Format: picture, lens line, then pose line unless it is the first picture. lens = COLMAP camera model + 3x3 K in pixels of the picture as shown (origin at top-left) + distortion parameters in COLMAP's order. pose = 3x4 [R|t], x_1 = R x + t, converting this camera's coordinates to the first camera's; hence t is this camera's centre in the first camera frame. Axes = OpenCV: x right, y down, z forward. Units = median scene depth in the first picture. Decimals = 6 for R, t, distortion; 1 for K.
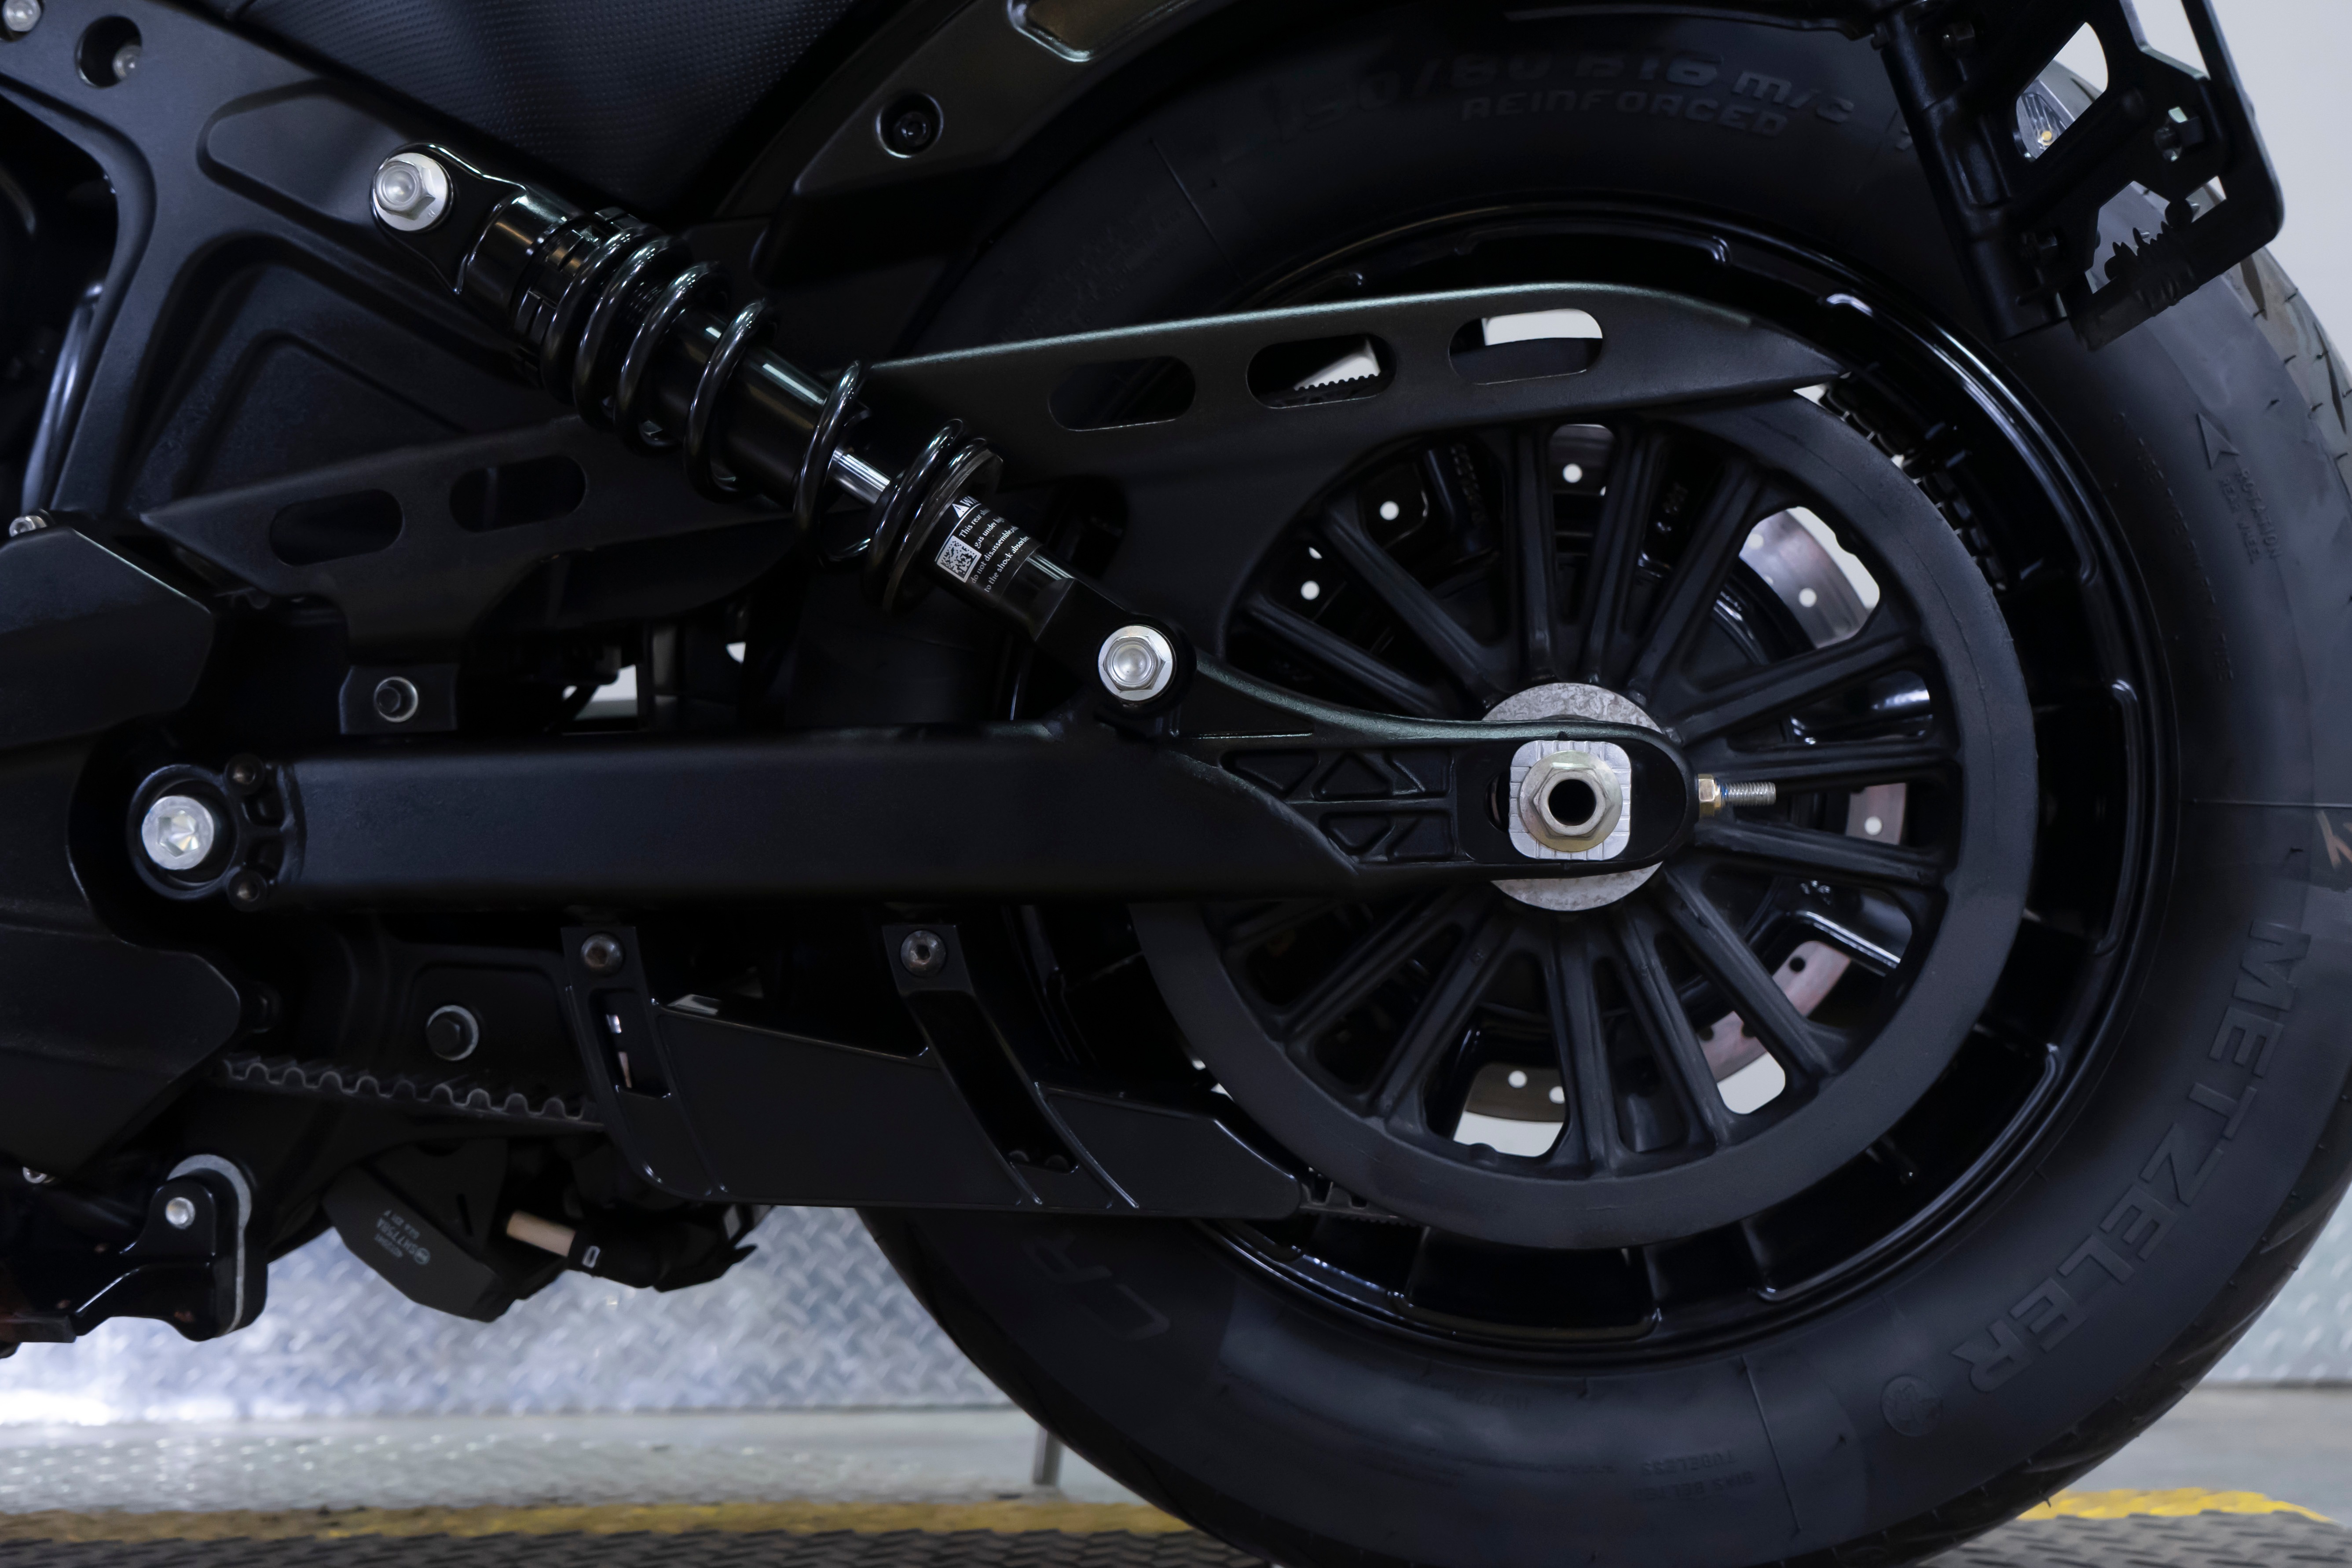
lens RADIAL K [[2343.6, 0, 1176.6], [0, 2343.6, 794.3], [0, 0, 1]] dist [-0.012144, 0.000000]
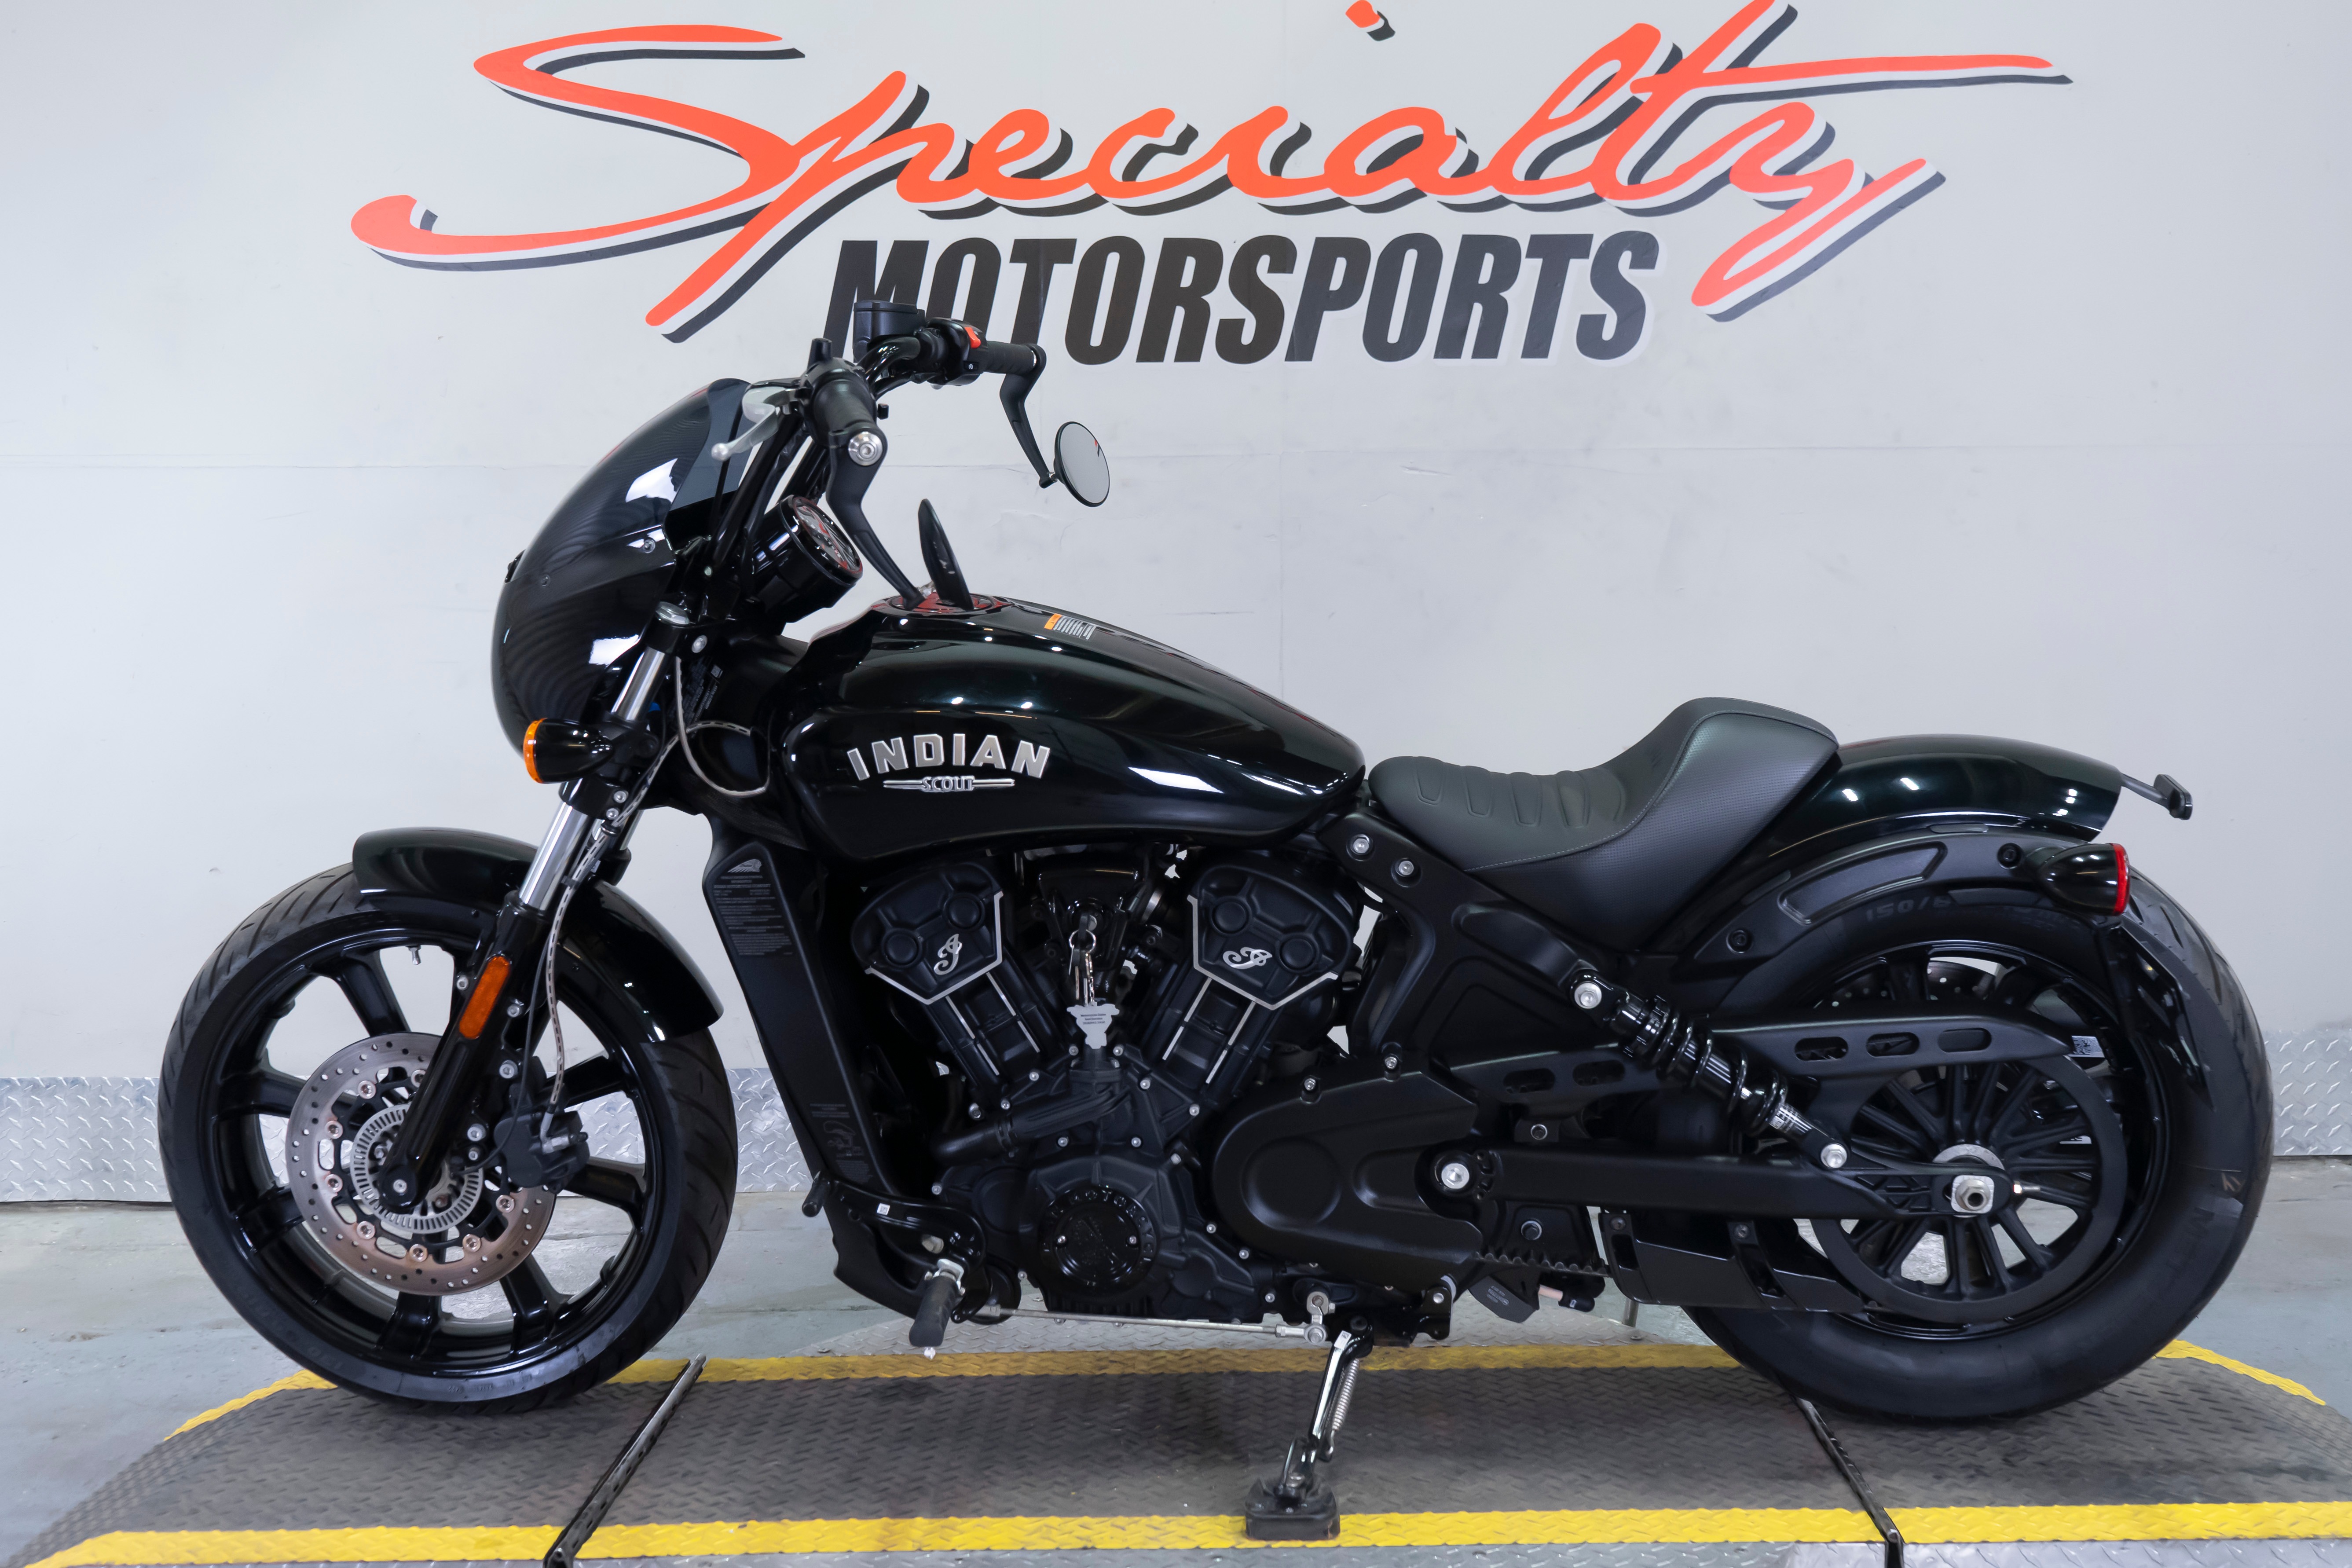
lens RADIAL K [[2517.8, 0, 1170.0], [0, 2517.8, 773.8], [0, 0, 1]] dist [-0.009795, 0.000000]
pose [[0.999368, -0.001421, 0.035515, -0.879155], [-0.006252, 0.976594, 0.214999, -1.093468], [-0.034989, -0.215085, 0.975968, -1.797777]]
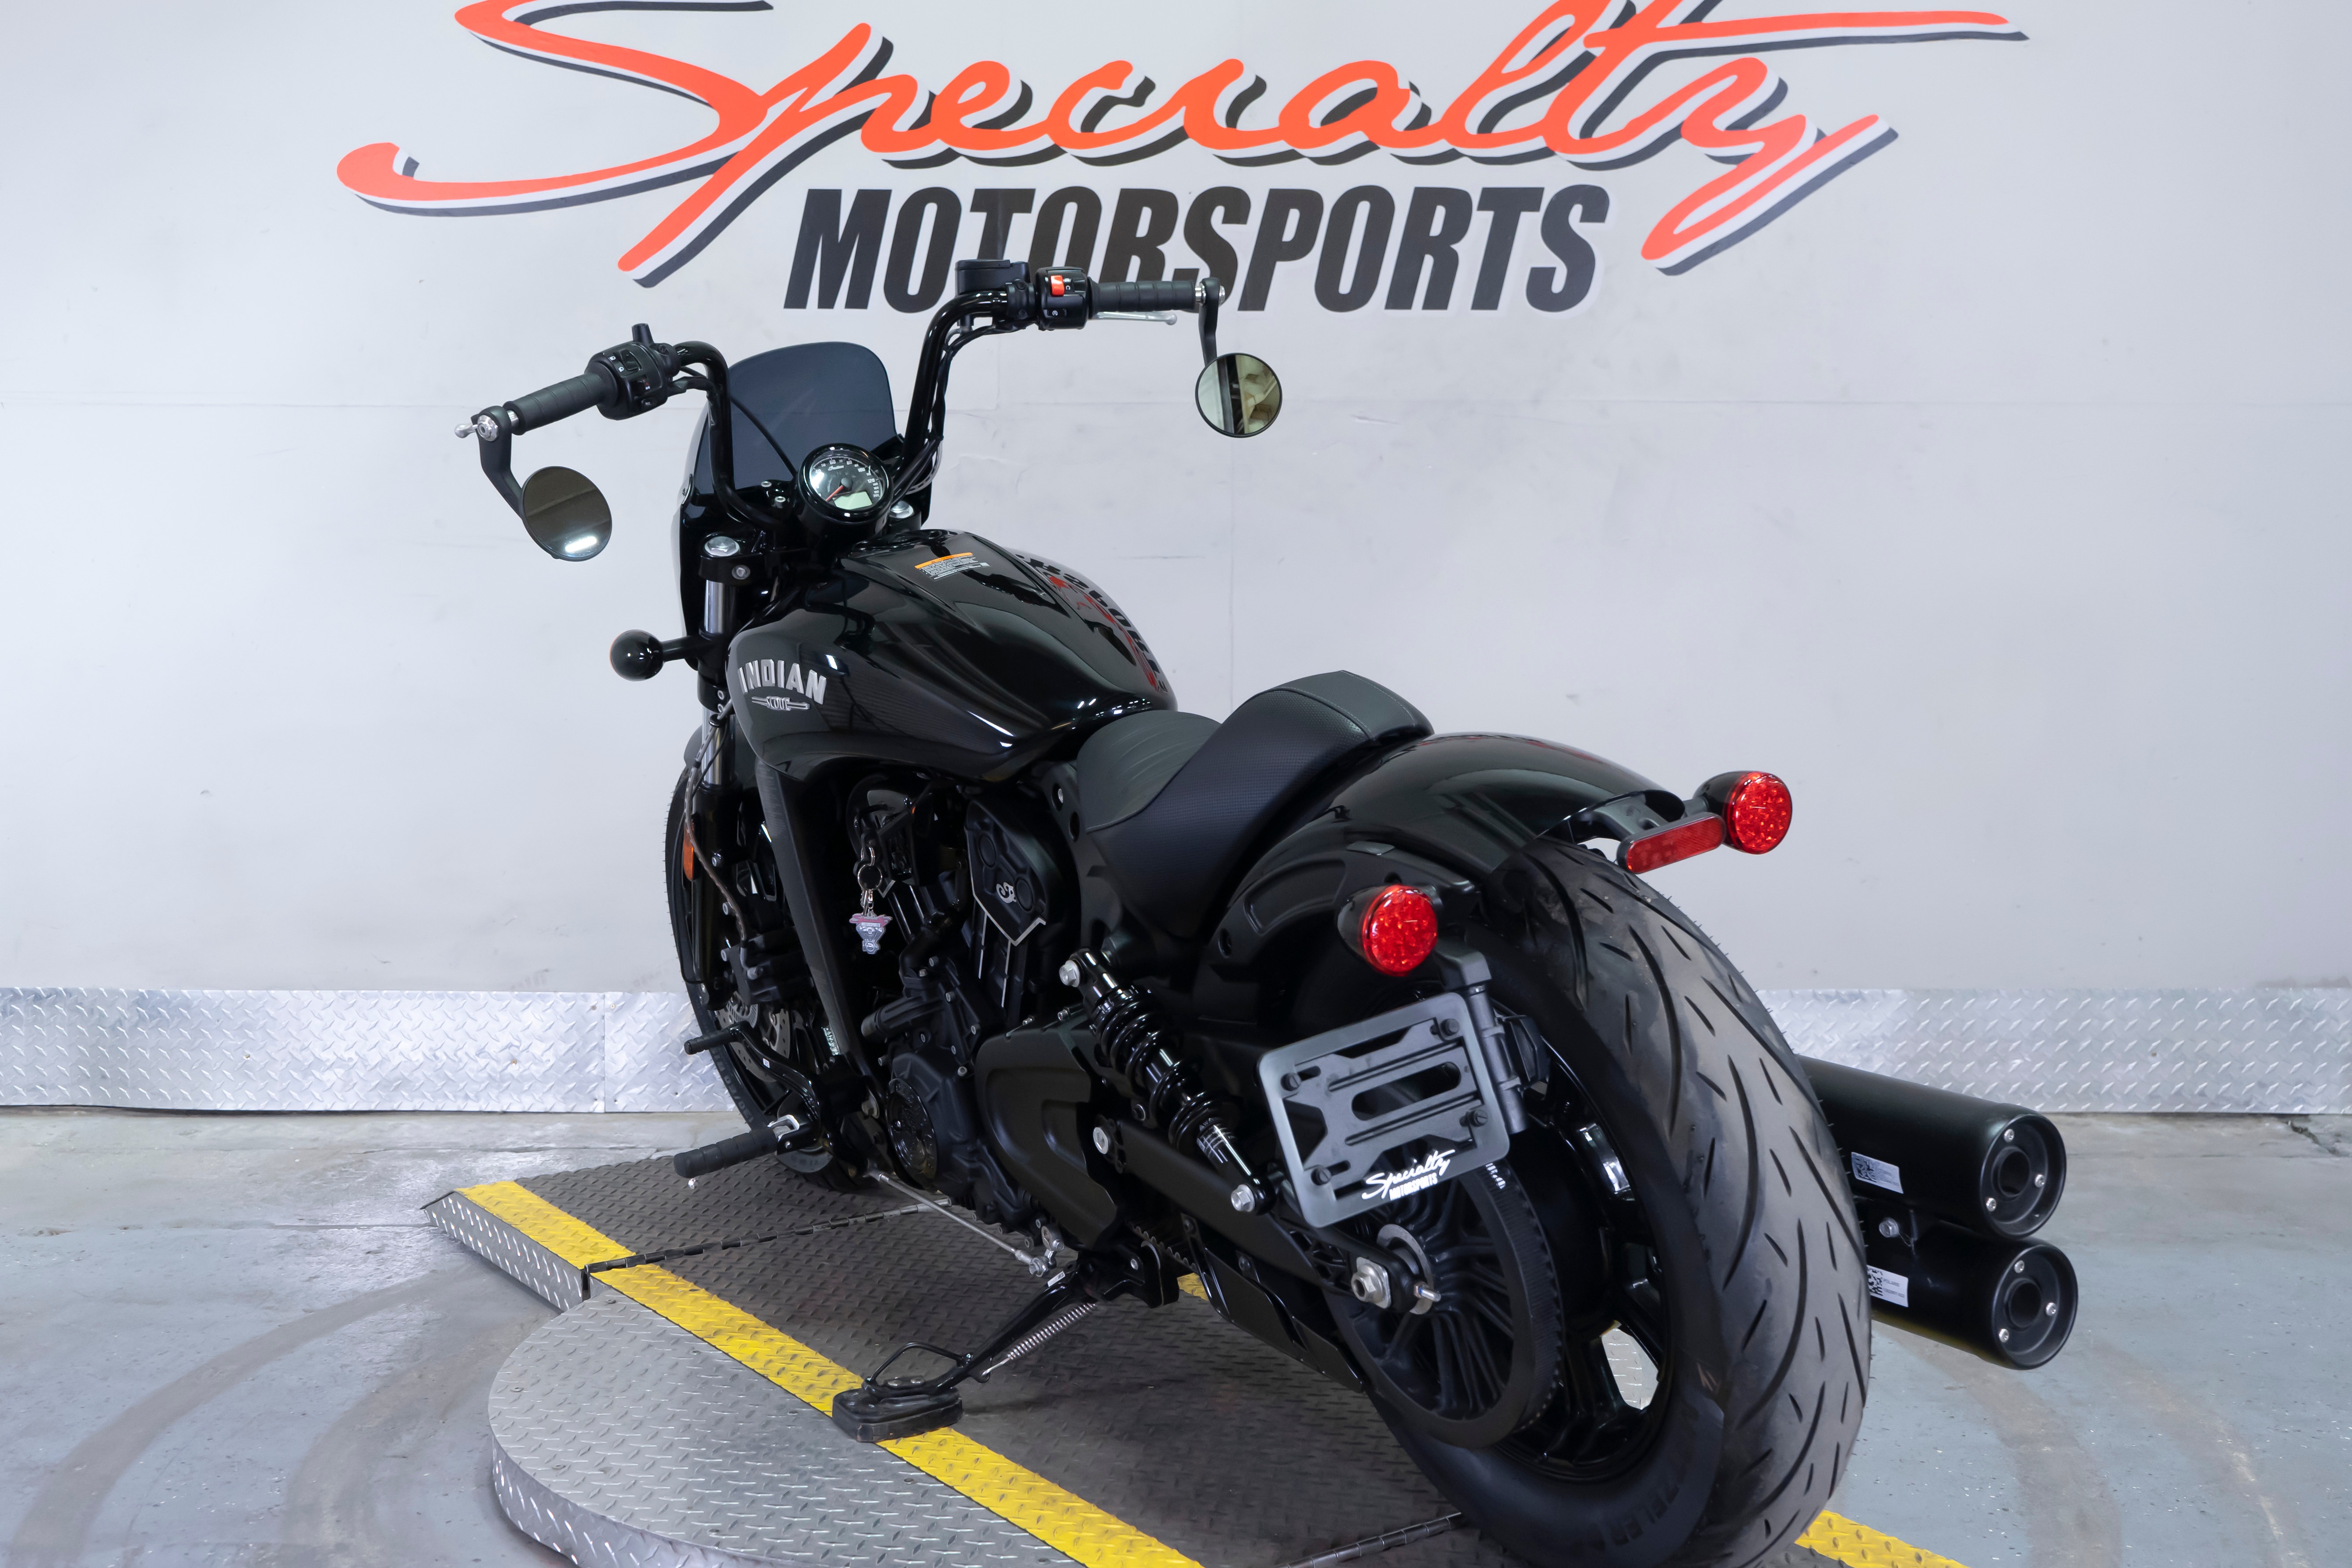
lens RADIAL K [[2517.8, 0, 1173.9], [0, 2517.8, 793.4], [0, 0, 1]] dist [-0.009795, 0.000000]
pose [[0.999833, 0.015234, -0.010126, -0.548923], [-0.012378, 0.971021, 0.238673, -1.086760], [0.013468, -0.238507, 0.971047, -1.924941]]
